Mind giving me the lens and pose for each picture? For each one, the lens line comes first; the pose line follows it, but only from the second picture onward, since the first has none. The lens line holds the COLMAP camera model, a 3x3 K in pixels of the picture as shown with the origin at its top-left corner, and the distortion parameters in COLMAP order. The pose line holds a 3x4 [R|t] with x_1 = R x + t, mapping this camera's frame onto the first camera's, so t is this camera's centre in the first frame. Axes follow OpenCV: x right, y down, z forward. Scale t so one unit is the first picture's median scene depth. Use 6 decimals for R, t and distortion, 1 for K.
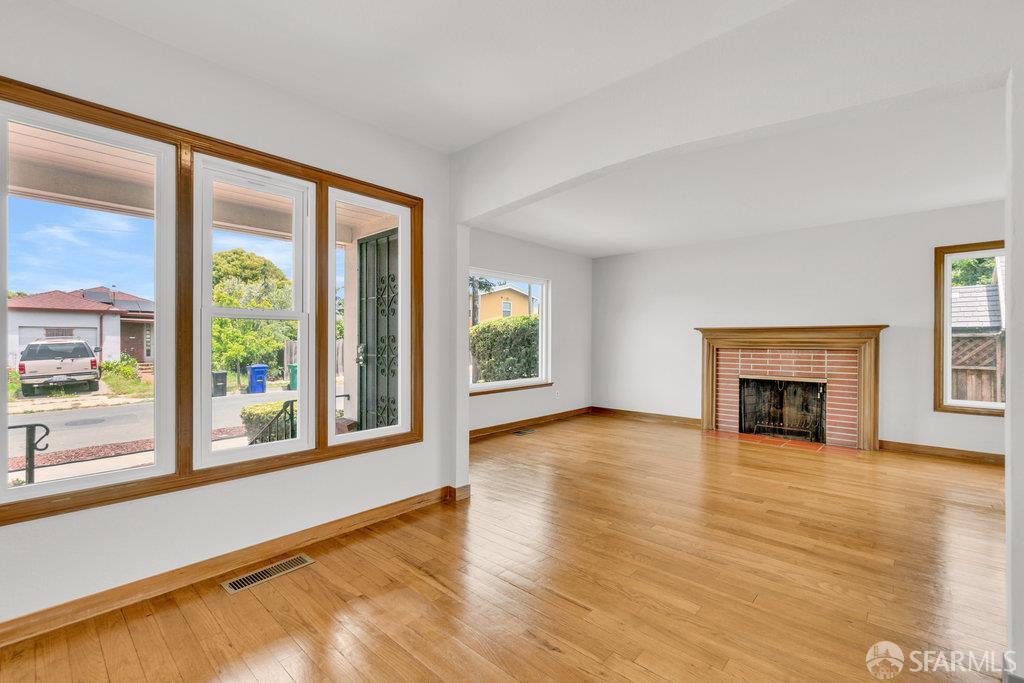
lens RADIAL K [[442.4, 0, 509.3], [0, 442.4, 343.3], [0, 0, 1]] dist [-0.004187, 0.001264]
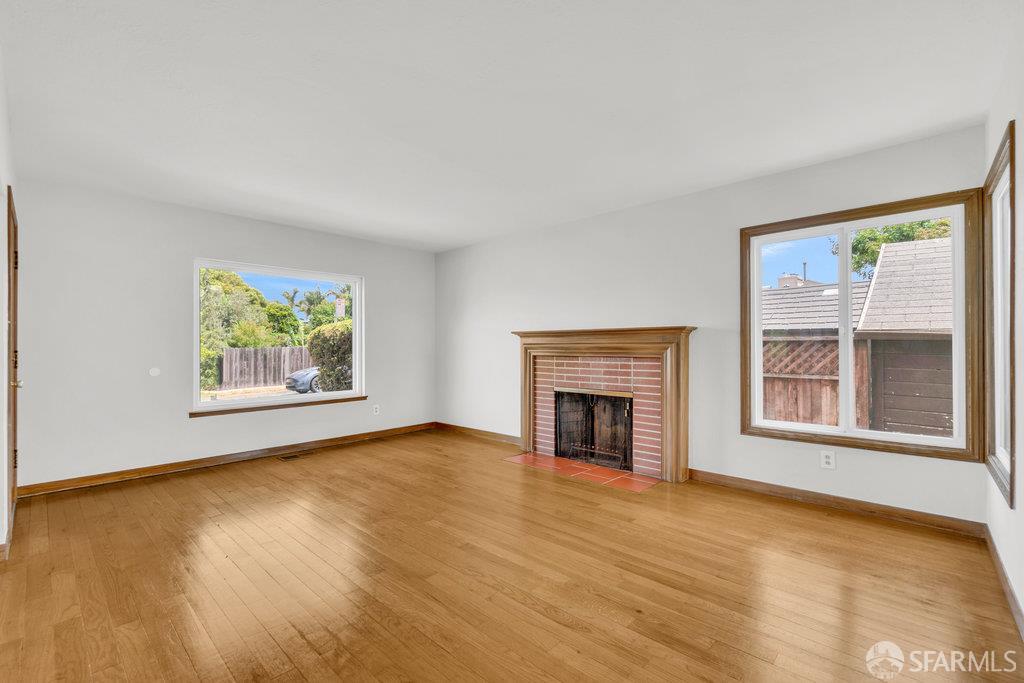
lens RADIAL K [[442.4, 0, 509.9], [0, 442.4, 346.3], [0, 0, 1]] dist [-0.004187, 0.001264]
pose [[0.999959, -0.004779, -0.007711, 0.431979], [0.004725, 0.999964, -0.006999, -0.000717], [0.007744, 0.006962, 0.999946, 0.155124]]
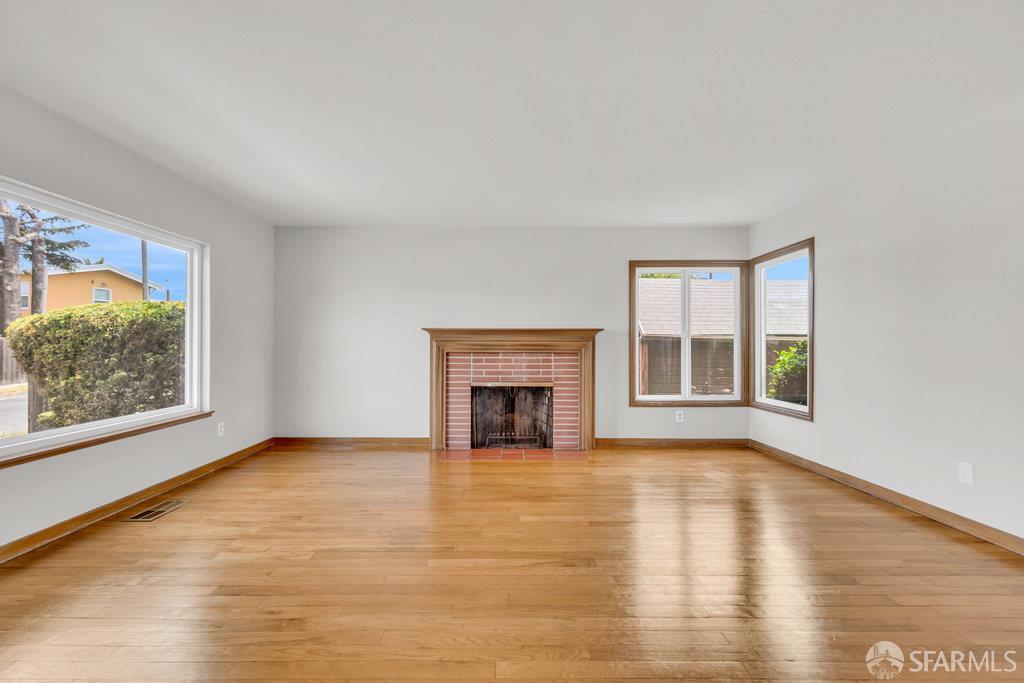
lens RADIAL K [[442.4, 0, 507.2], [0, 442.4, 343.5], [0, 0, 1]] dist [-0.004187, 0.001264]
pose [[0.739151, 0.000922, 0.673539, -0.015542], [0.003276, 0.999982, -0.004964, -0.001137], [-0.673531, 0.005876, 0.739135, 0.297698]]
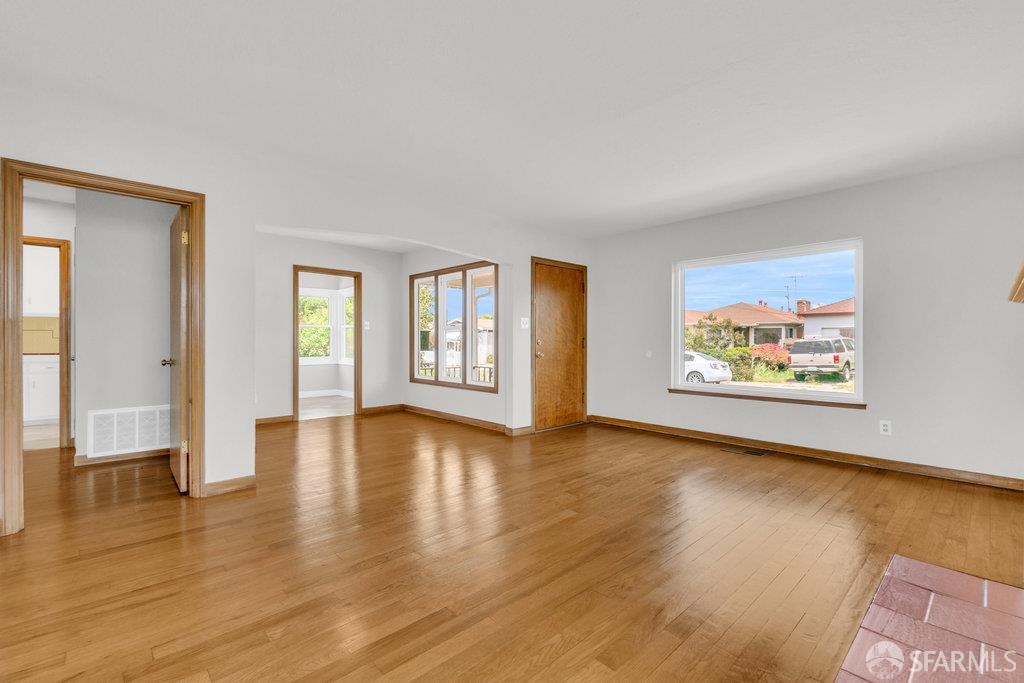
lens RADIAL K [[442.4, 0, 505.7], [0, 442.4, 339.4], [0, 0, 1]] dist [-0.004187, 0.001264]
pose [[-0.072043, 0.001539, -0.997400, 0.831324], [-0.009625, 0.999951, 0.002238, 0.003477], [0.997355, 0.009761, -0.072025, 0.618250]]
